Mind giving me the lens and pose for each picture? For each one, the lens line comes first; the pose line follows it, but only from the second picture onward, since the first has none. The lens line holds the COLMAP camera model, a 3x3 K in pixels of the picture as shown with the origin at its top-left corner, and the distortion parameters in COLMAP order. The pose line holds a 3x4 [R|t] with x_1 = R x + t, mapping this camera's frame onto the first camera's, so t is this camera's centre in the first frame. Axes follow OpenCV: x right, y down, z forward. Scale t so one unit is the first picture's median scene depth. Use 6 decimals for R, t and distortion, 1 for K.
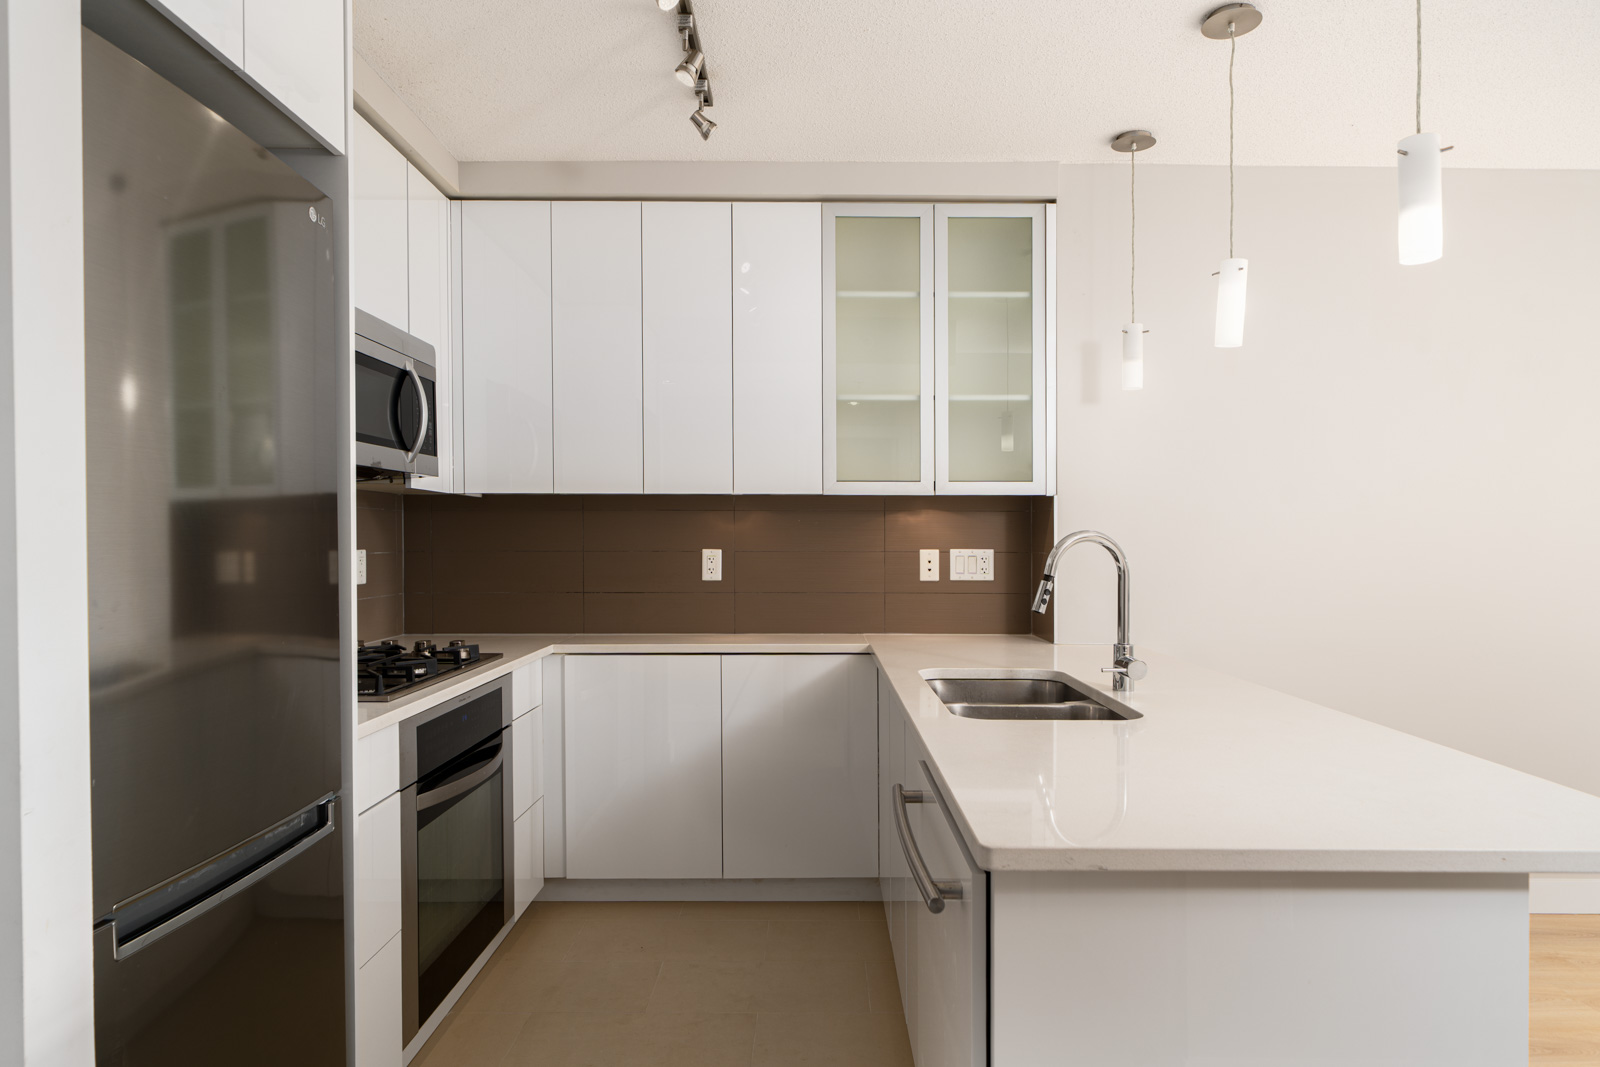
lens RADIAL K [[919.8, 0, 804.6], [0, 919.8, 544.3], [0, 0, 1]] dist [0.000301, 0.000765]
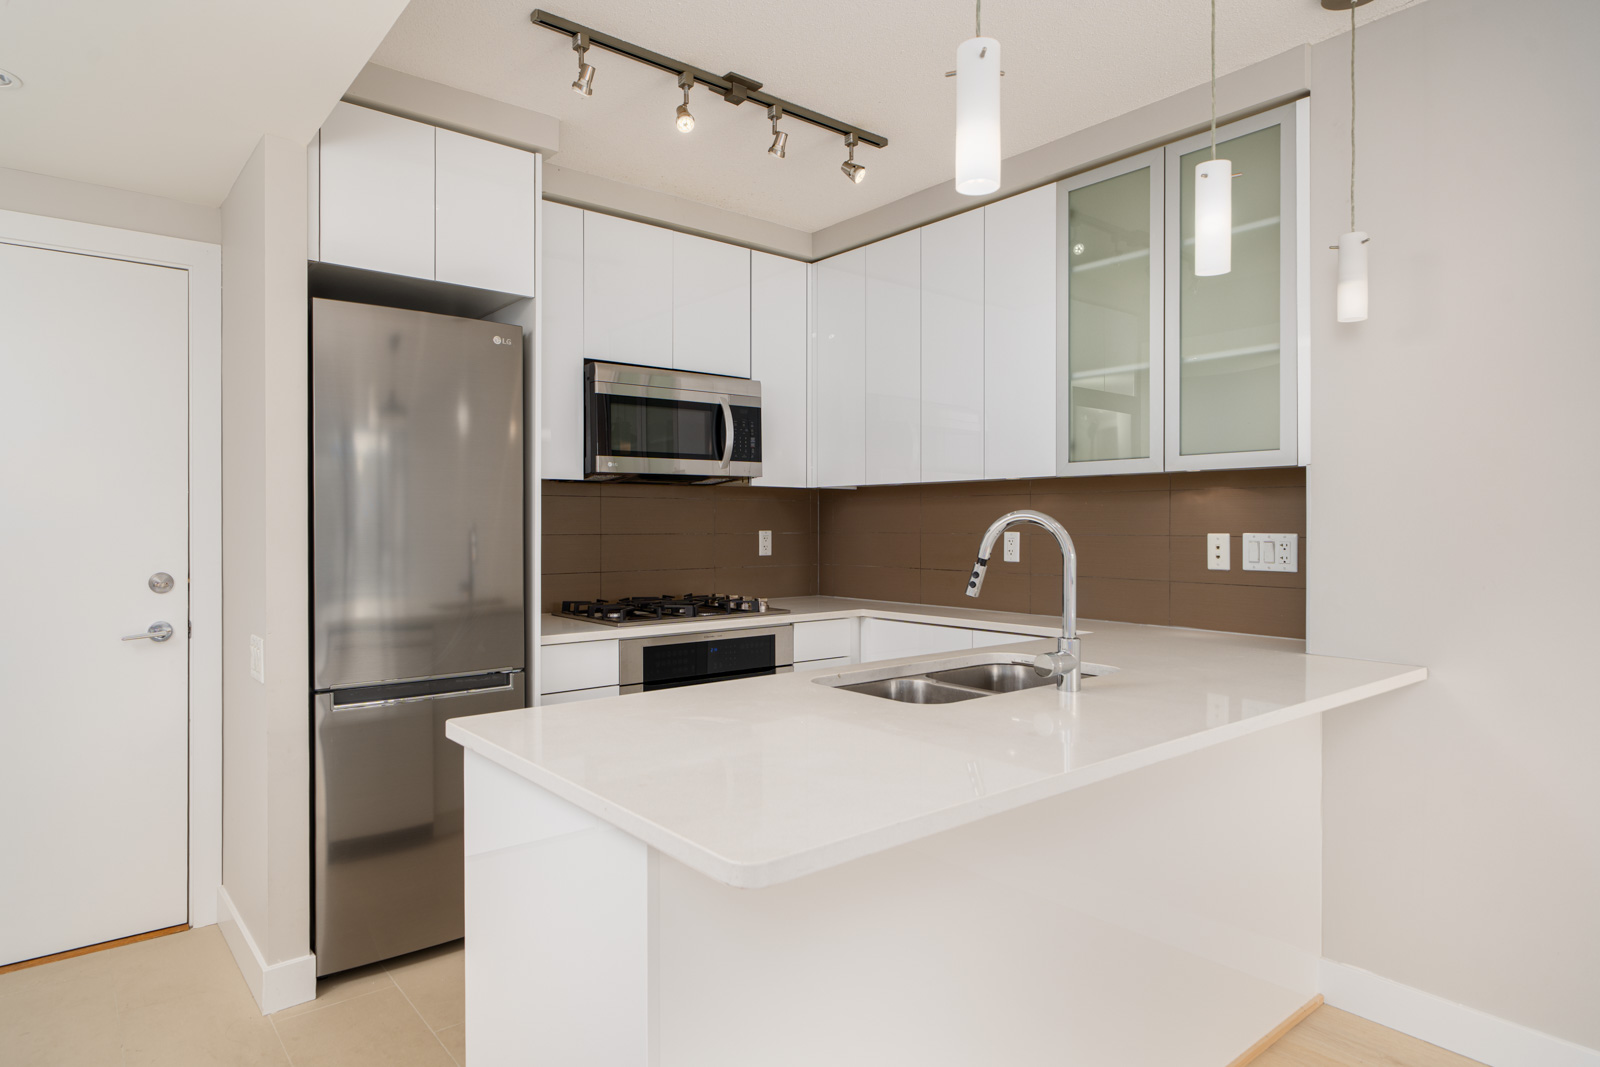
lens RADIAL K [[919.8, 0, 805.7], [0, 919.8, 525.9], [0, 0, 1]] dist [0.000301, 0.000765]
pose [[0.634973, 0.000331, -0.772535, 0.603791], [-0.002033, 0.999997, -0.001243, 0.000366], [0.772532, 0.002360, 0.634971, 0.162755]]
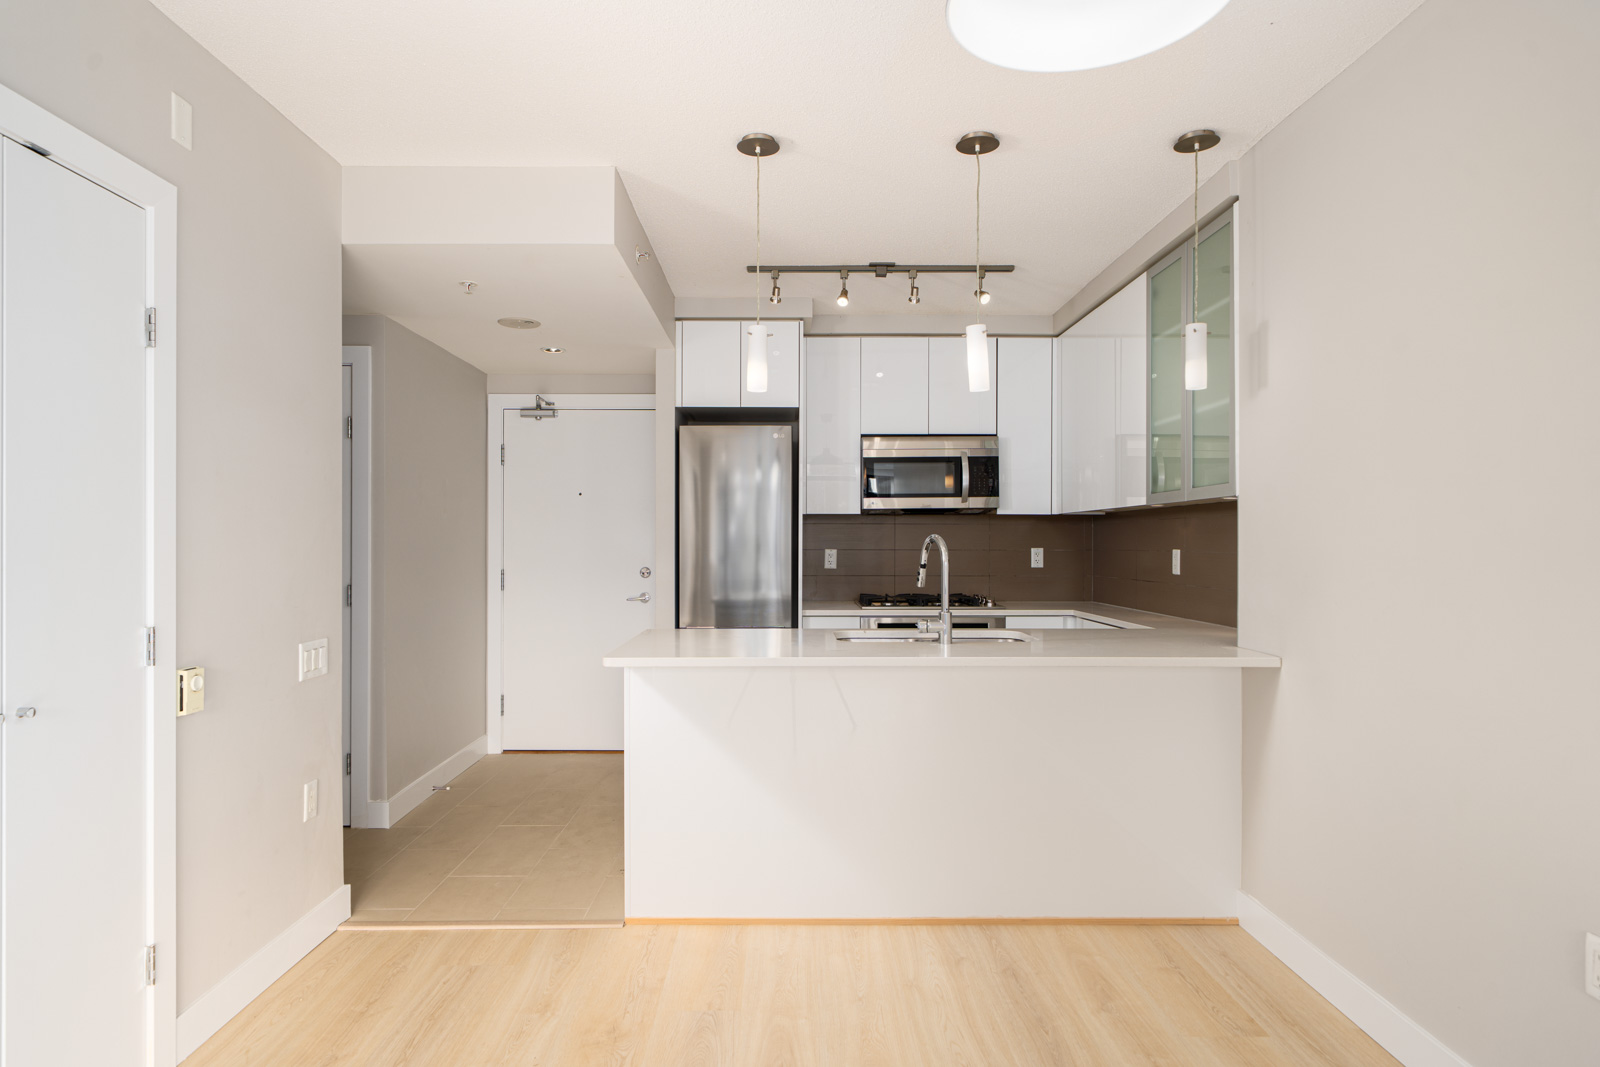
lens RADIAL K [[919.8, 0, 793.3], [0, 919.8, 546.2], [0, 0, 1]] dist [0.000301, 0.000765]
pose [[0.000623, 0.002536, -0.999997, 1.240776], [-0.005962, 0.999979, 0.002533, 0.000648], [0.999982, 0.005960, 0.000638, 0.515825]]
